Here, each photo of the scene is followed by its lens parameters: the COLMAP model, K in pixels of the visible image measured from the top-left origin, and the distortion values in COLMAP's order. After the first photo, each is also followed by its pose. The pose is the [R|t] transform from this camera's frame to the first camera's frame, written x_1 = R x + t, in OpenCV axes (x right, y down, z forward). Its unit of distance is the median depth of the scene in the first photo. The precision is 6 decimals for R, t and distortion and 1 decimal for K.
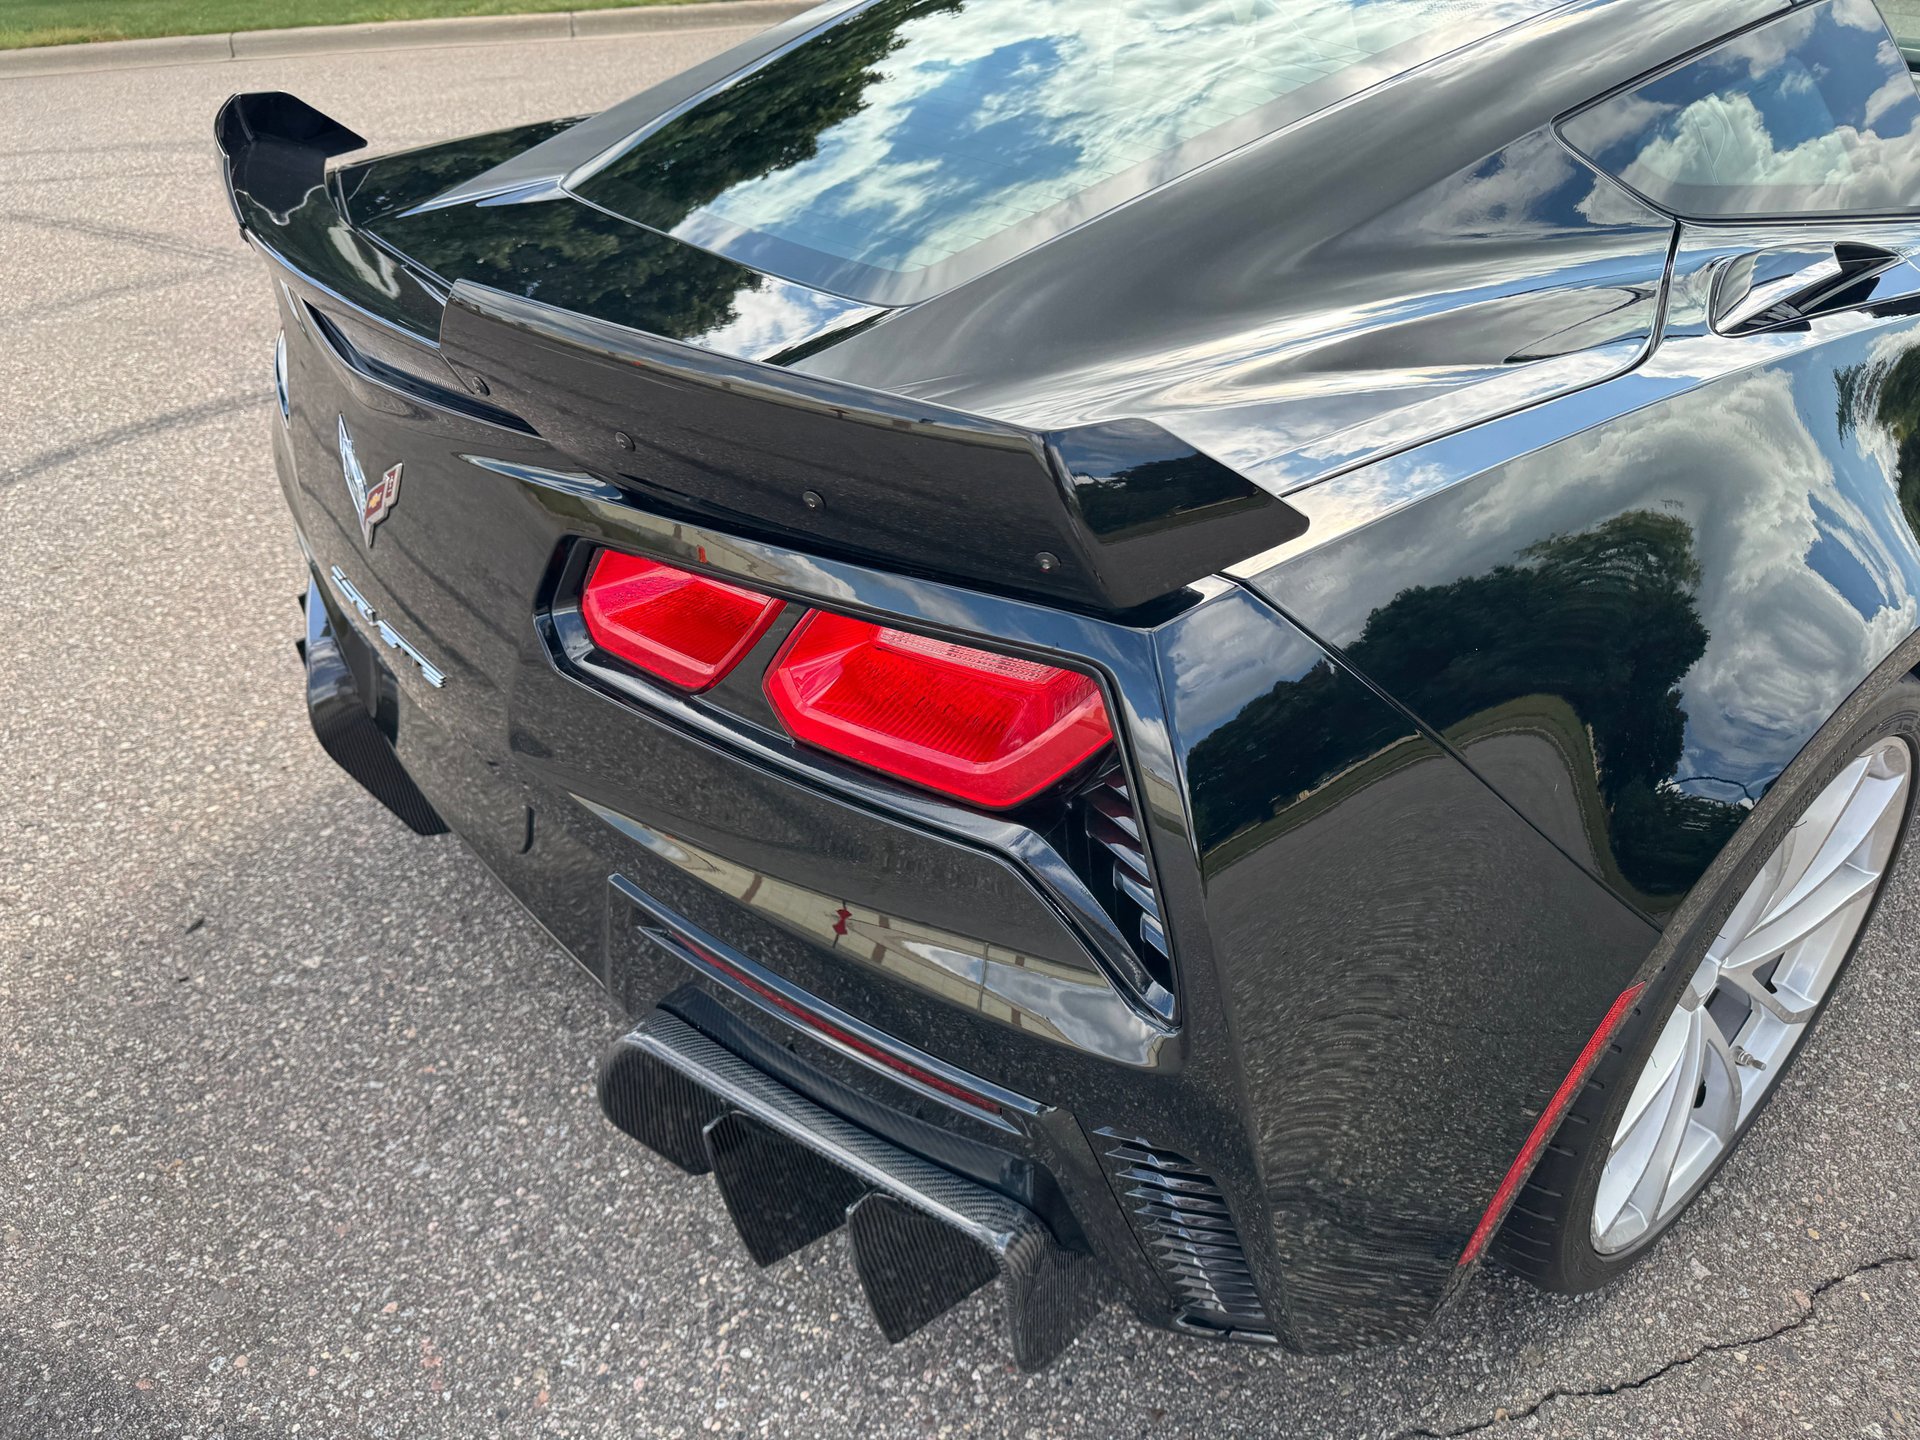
lens RADIAL K [[1368.0, 0, 959.4], [0, 1368.0, 724.0], [0, 0, 1]] dist [-0.000572, -0.010086]
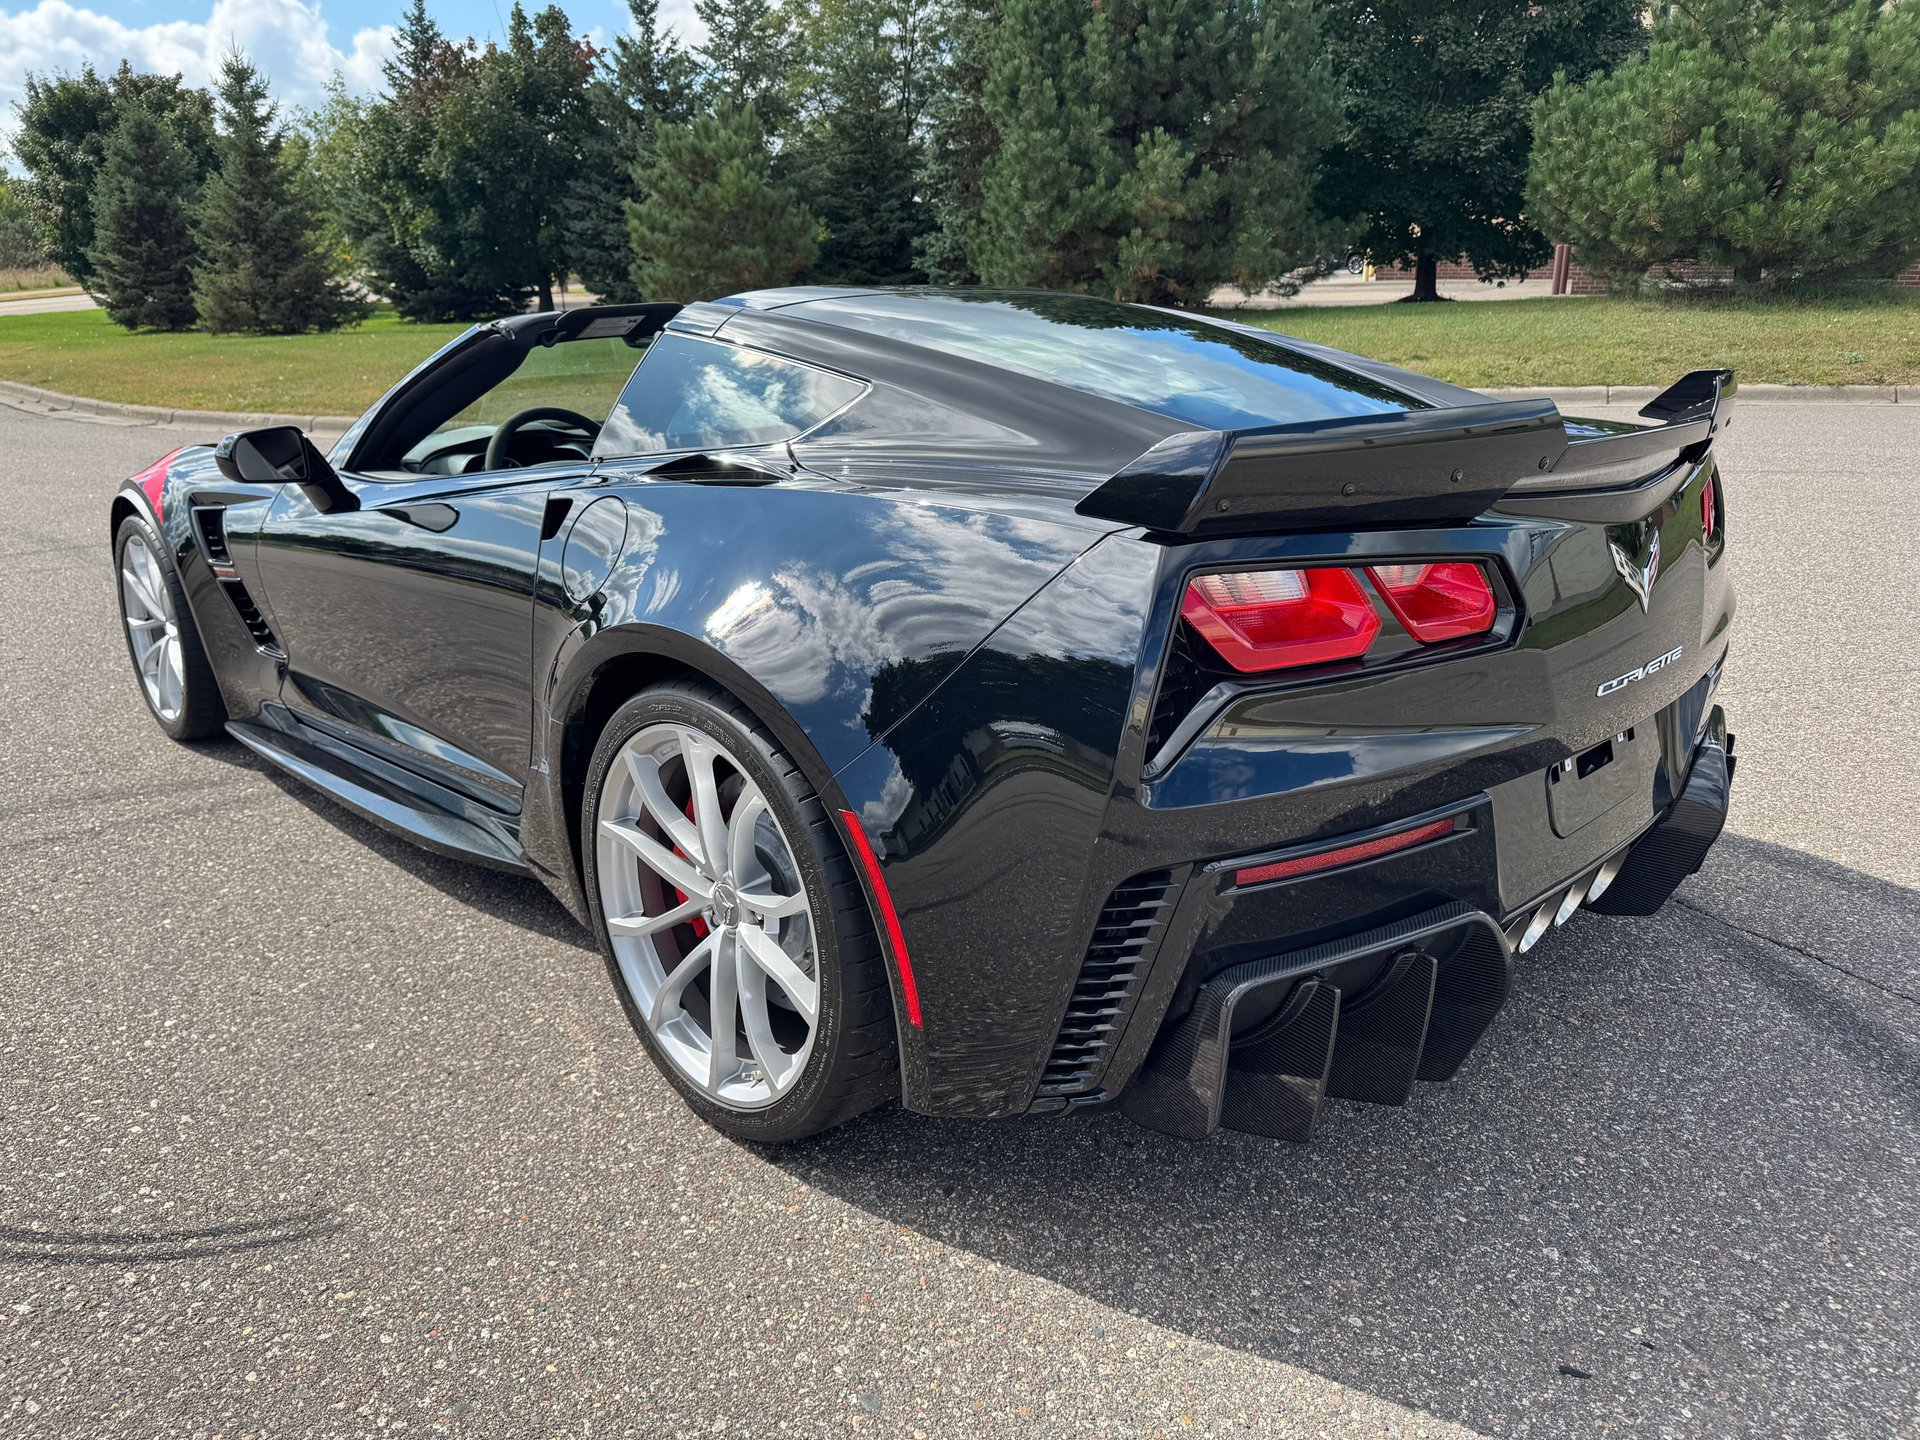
lens RADIAL K [[1368.0, 0, 967.4], [0, 1368.0, 716.3], [0, 0, 1]] dist [-0.000572, -0.010086]
pose [[-0.088104, -0.257641, 0.962215, -1.416120], [0.574641, 0.775885, 0.260366, -0.654090], [-0.813650, 0.575867, 0.079693, 1.201007]]
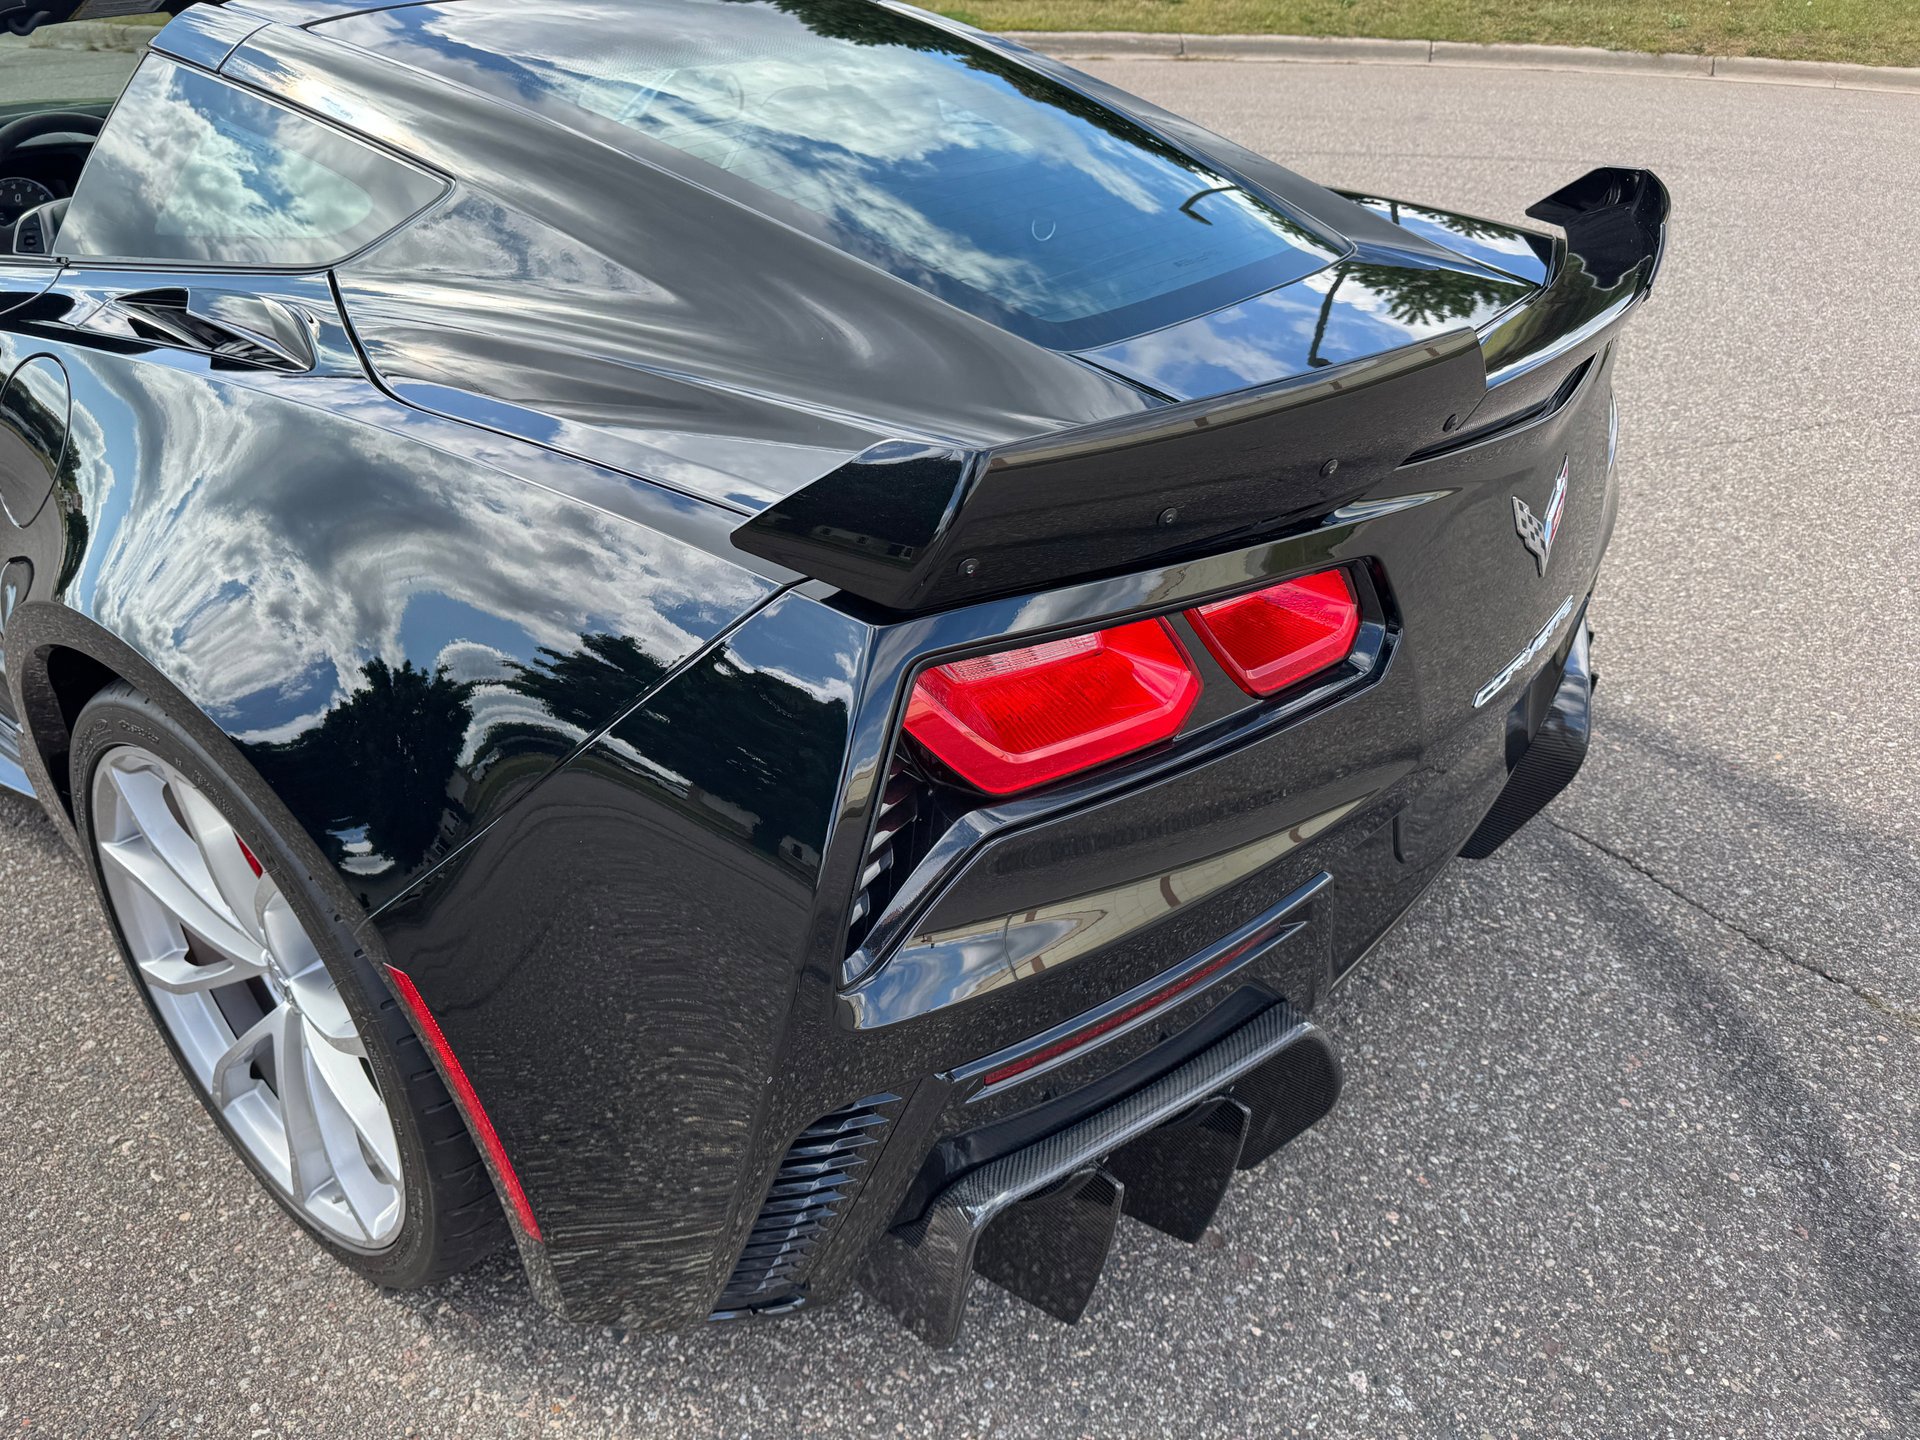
lens RADIAL K [[1368.0, 0, 971.8], [0, 1368.0, 719.7], [0, 0, 1]] dist [-0.000572, -0.010086]
pose [[-0.227599, -0.487804, 0.842761, -1.020750], [0.519764, 0.671011, 0.528762, -0.671728], [-0.823434, 0.558383, 0.100821, 1.036460]]
